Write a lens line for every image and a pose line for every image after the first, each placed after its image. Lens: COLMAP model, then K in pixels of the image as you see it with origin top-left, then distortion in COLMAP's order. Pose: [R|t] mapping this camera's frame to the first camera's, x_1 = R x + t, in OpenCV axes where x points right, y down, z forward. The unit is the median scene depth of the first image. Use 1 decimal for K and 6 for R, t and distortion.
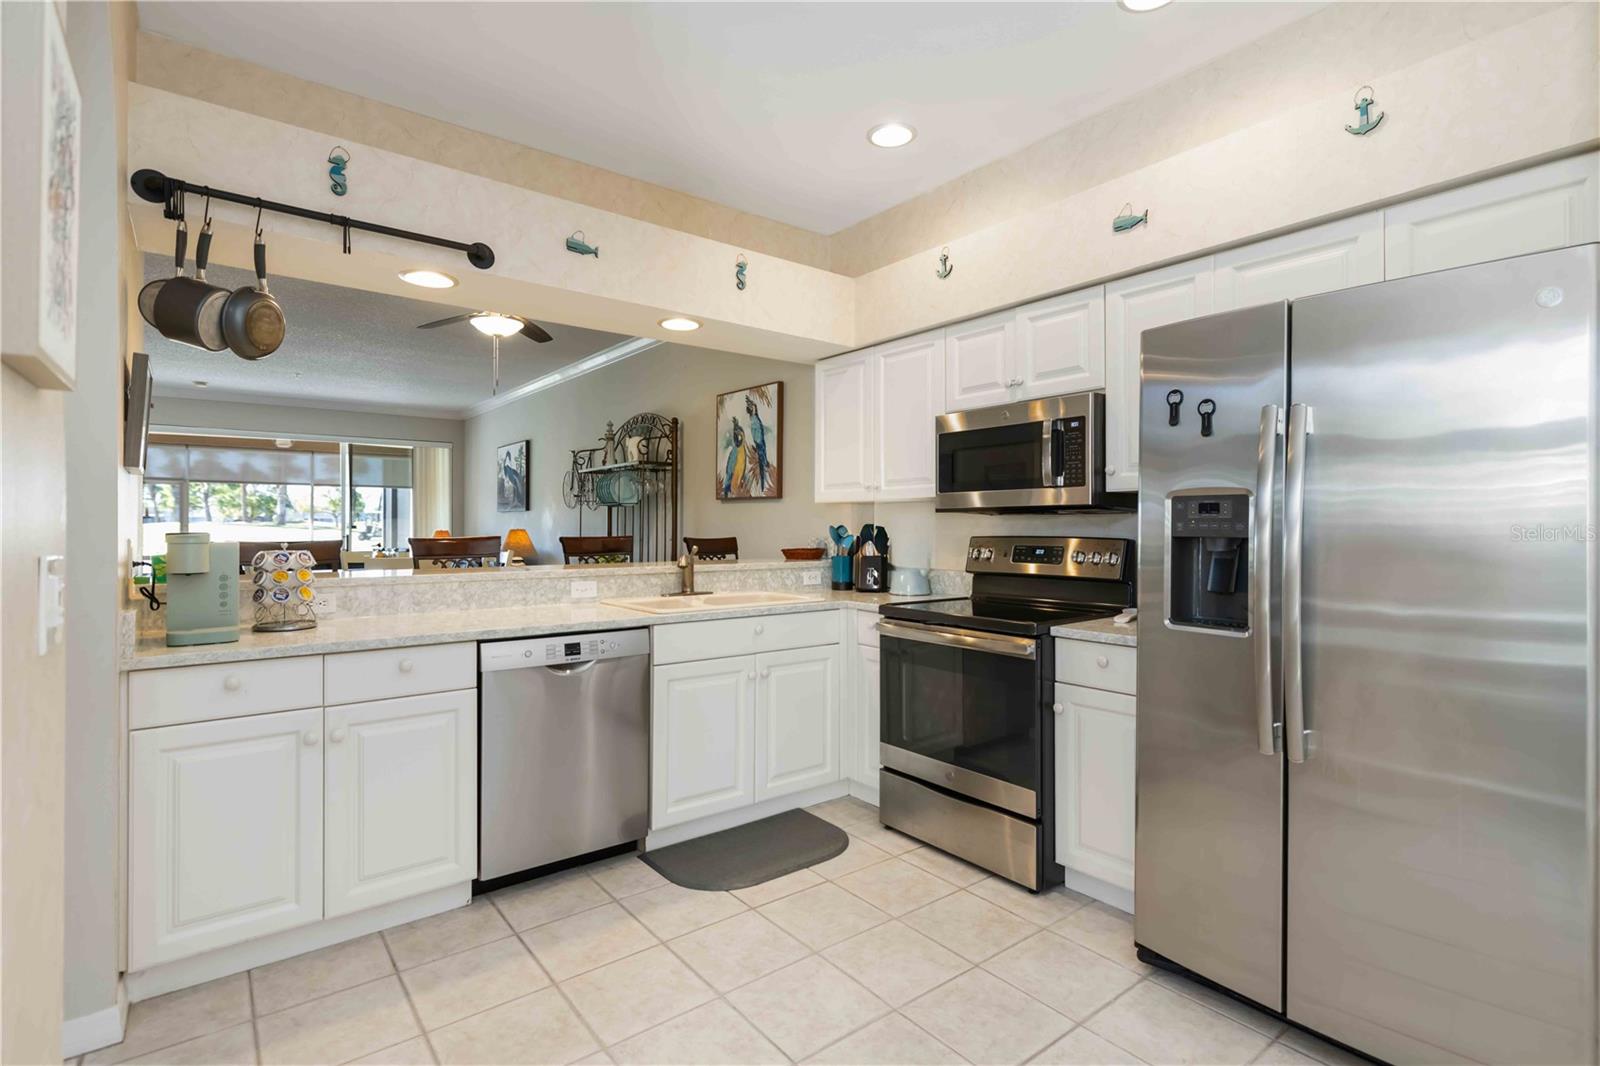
lens RADIAL K [[776.1, 0, 797.4], [0, 776.1, 526.5], [0, 0, 1]] dist [0.005134, -0.000280]
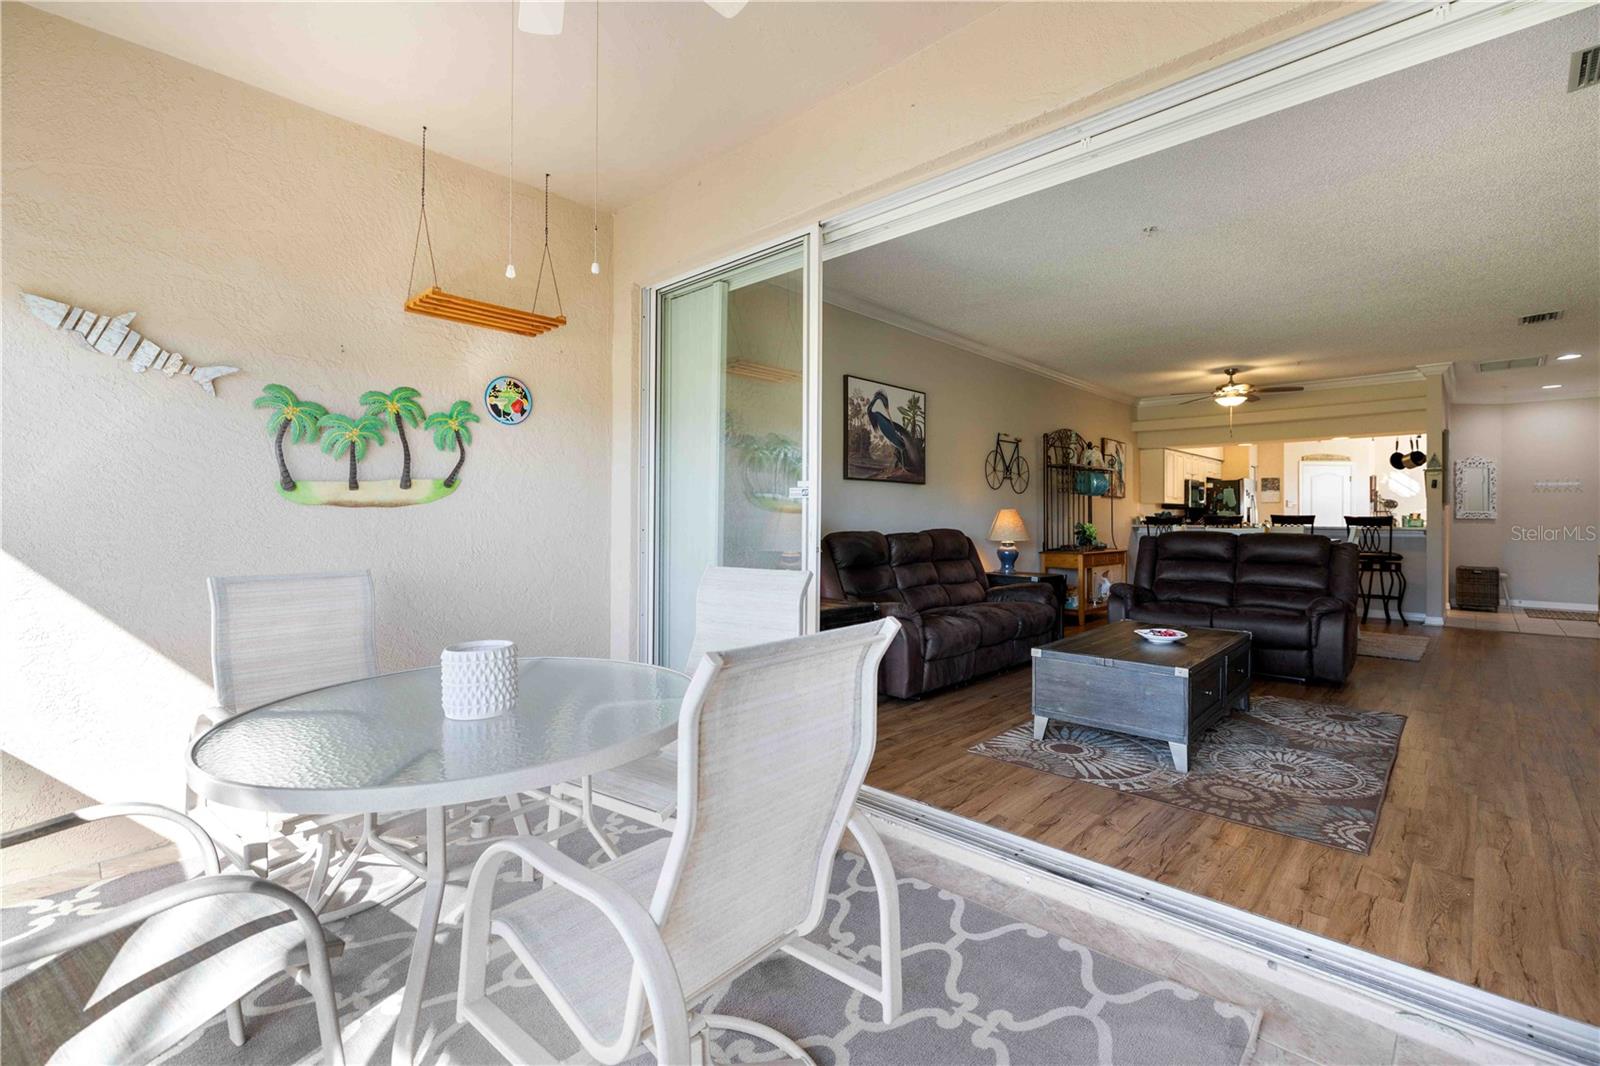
lens RADIAL K [[711.3, 0, 801.2], [0, 711.3, 516.0], [0, 0, 1]] dist [-0.002792, 0.002149]
pose [[-0.151714, 0.002744, 0.988421, -2.544741], [-0.004391, 0.999984, -0.003450, 0.032782], [-0.988415, -0.004863, -0.151699, 3.046728]]
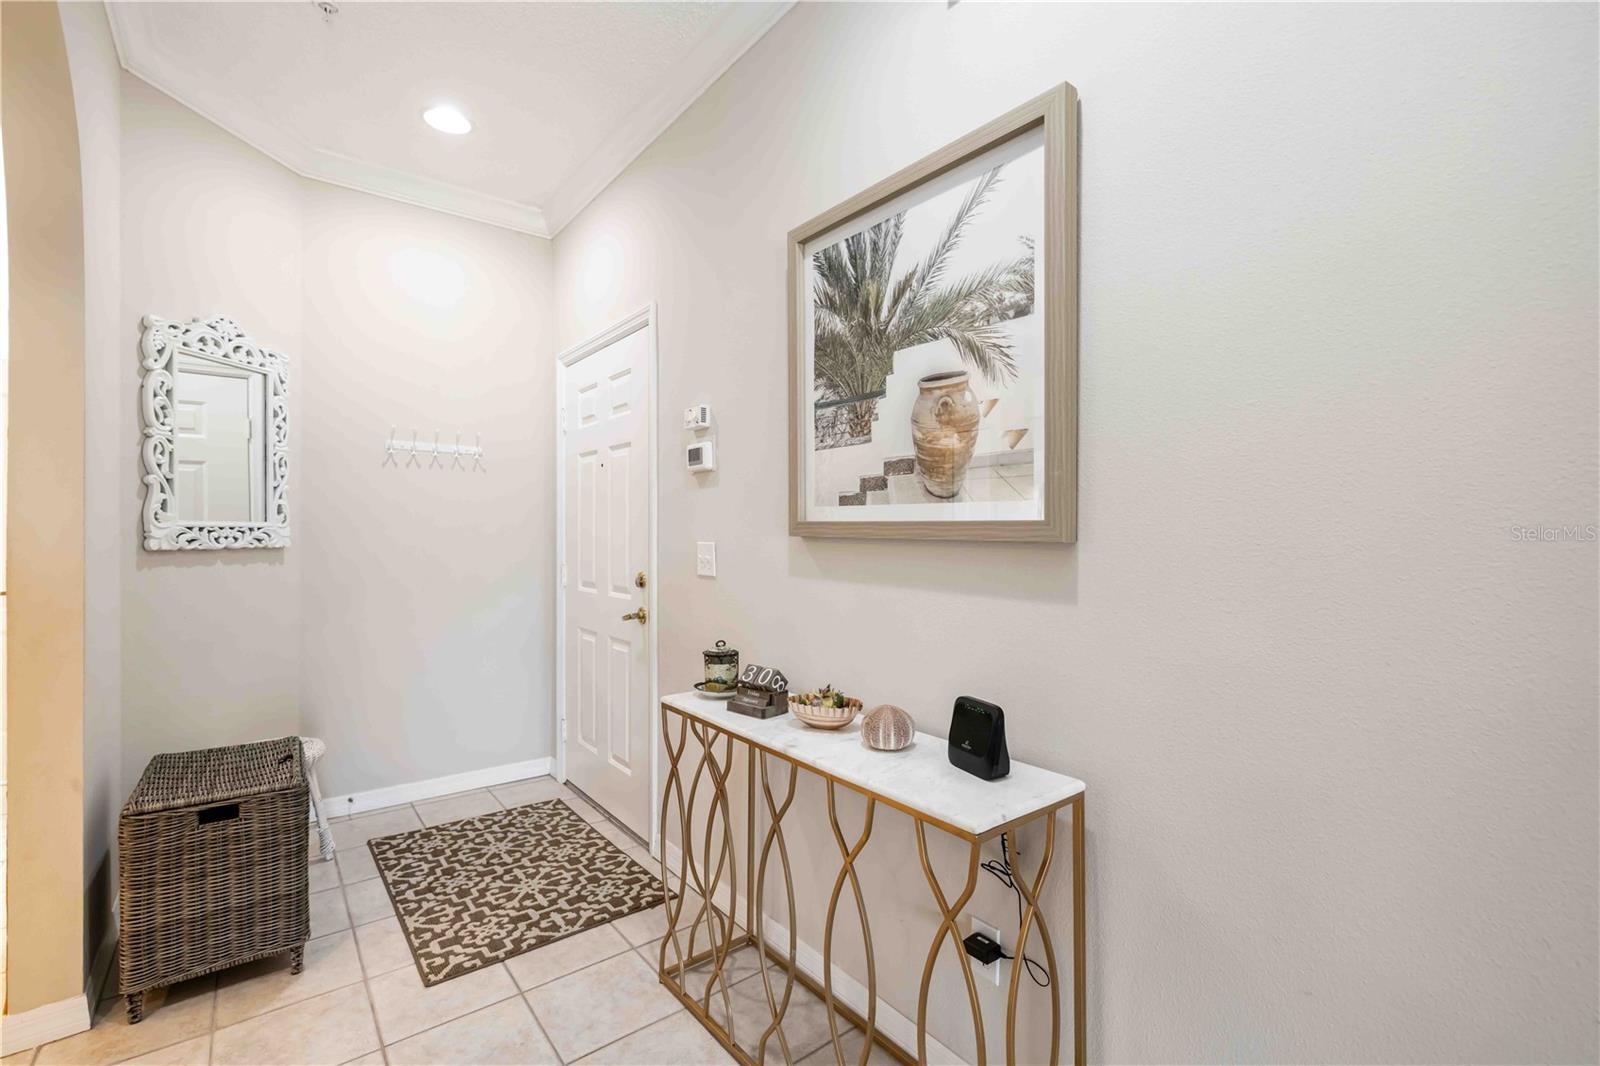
lens RADIAL K [[711.3, 0, 797.7], [0, 711.3, 530.2], [0, 0, 1]] dist [-0.002792, 0.002149]
pose [[-0.999995, -0.002765, 0.001746, -0.840845], [-0.002762, 0.999995, 0.001629, 0.000478], [-0.001750, 0.001624, -0.999997, 0.812790]]
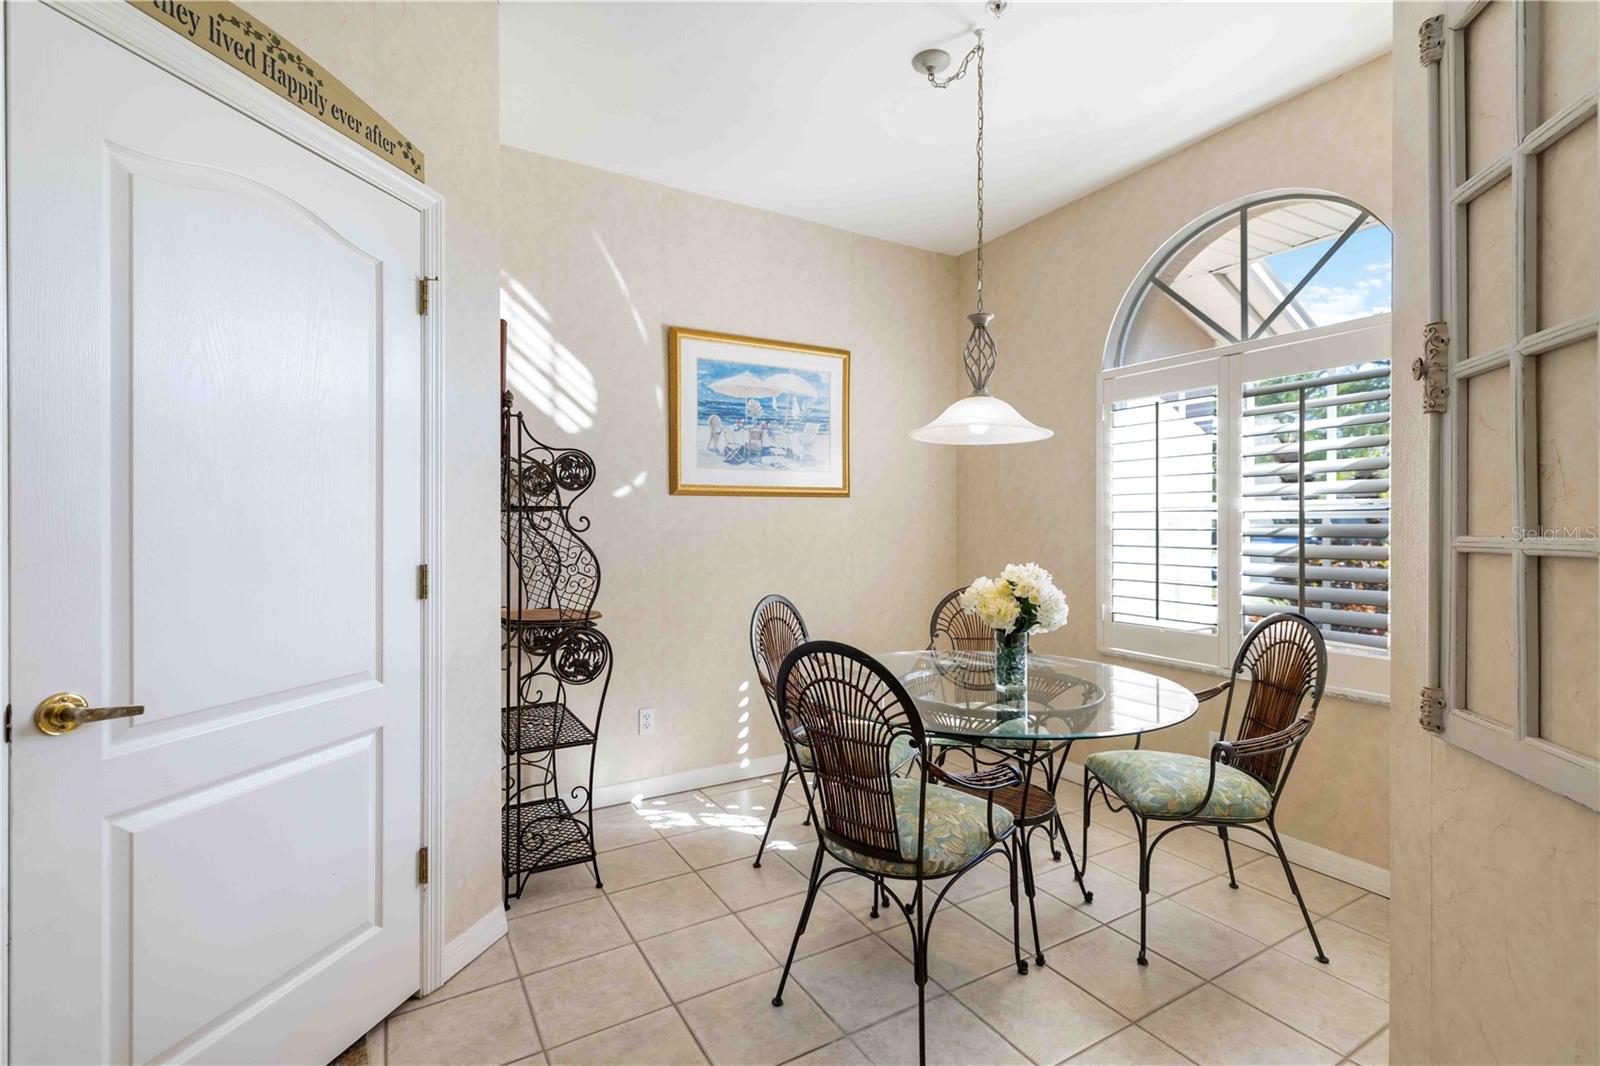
lens RADIAL K [[711.3, 0, 784.1], [0, 711.3, 525.5], [0, 0, 1]] dist [-0.002792, 0.002149]
pose [[-0.989368, 0.003111, 0.145403, 0.089346], [0.003460, 0.999992, 0.002151, 0.001470], [-0.145395, 0.002632, -0.989370, 0.400087]]
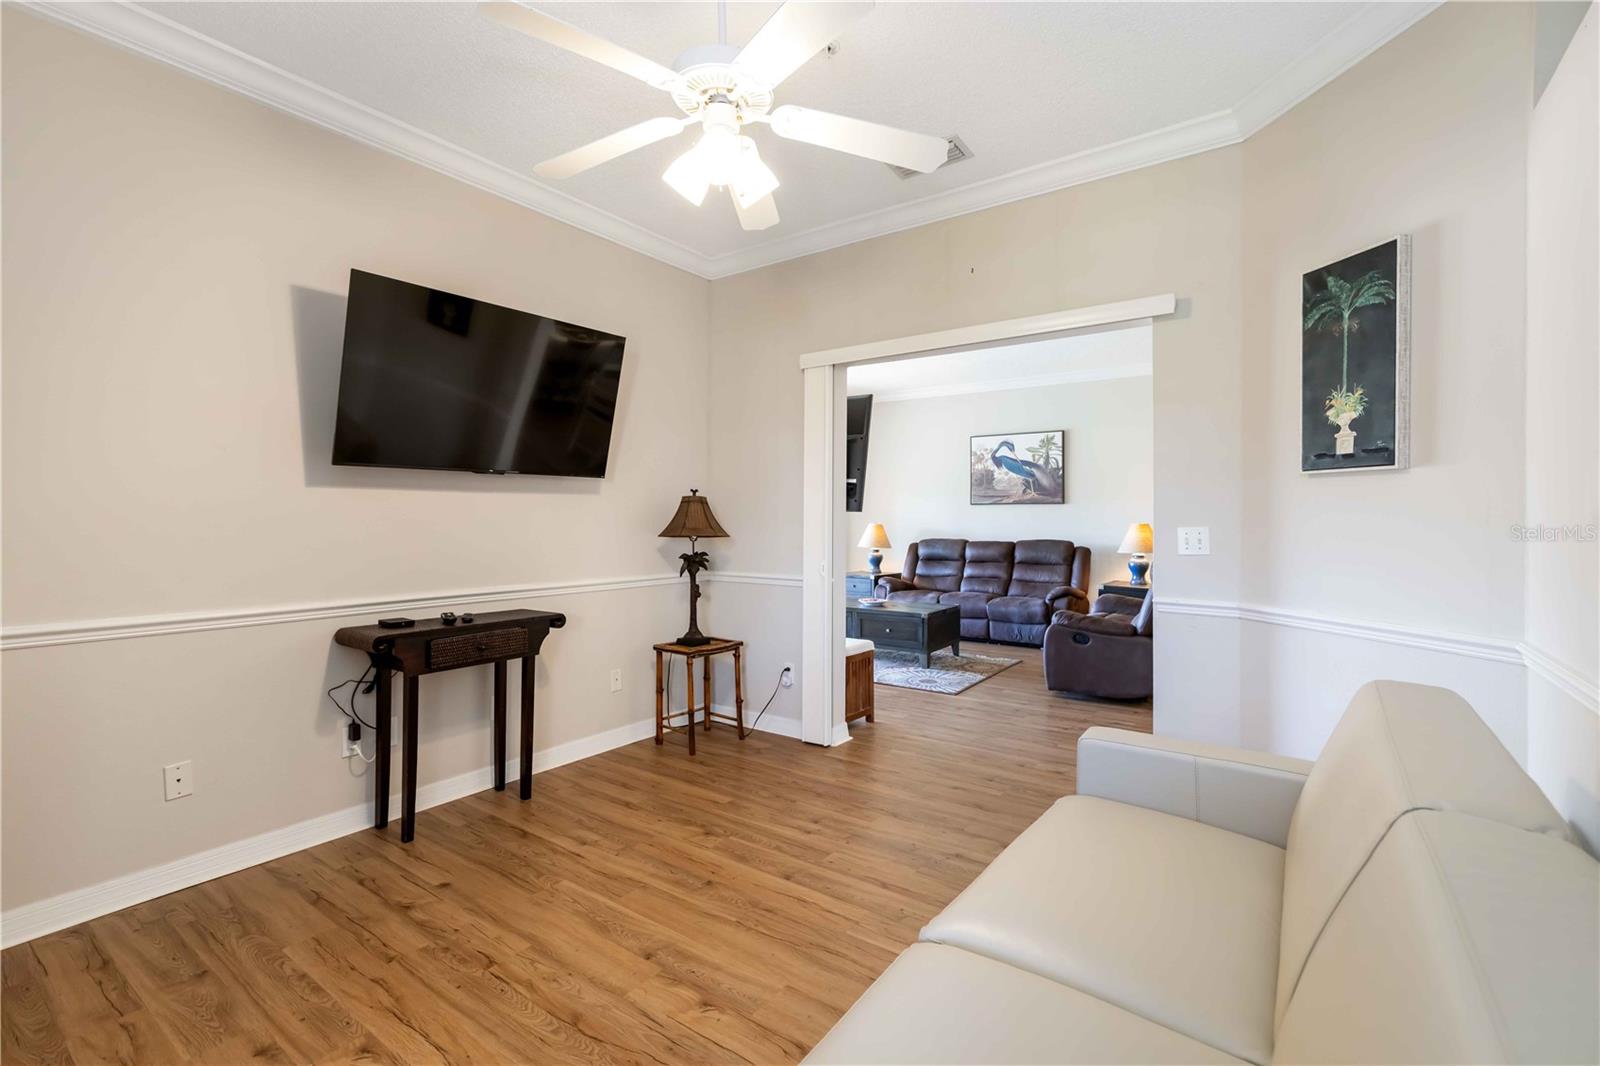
lens RADIAL K [[711.3, 0, 802.6], [0, 711.3, 518.6], [0, 0, 1]] dist [-0.002792, 0.002149]
pose [[0.955062, 0.004963, 0.296364, -2.266379], [-0.003750, 0.999982, -0.004659, 0.005515], [-0.296382, 0.003338, 0.955064, 0.654797]]
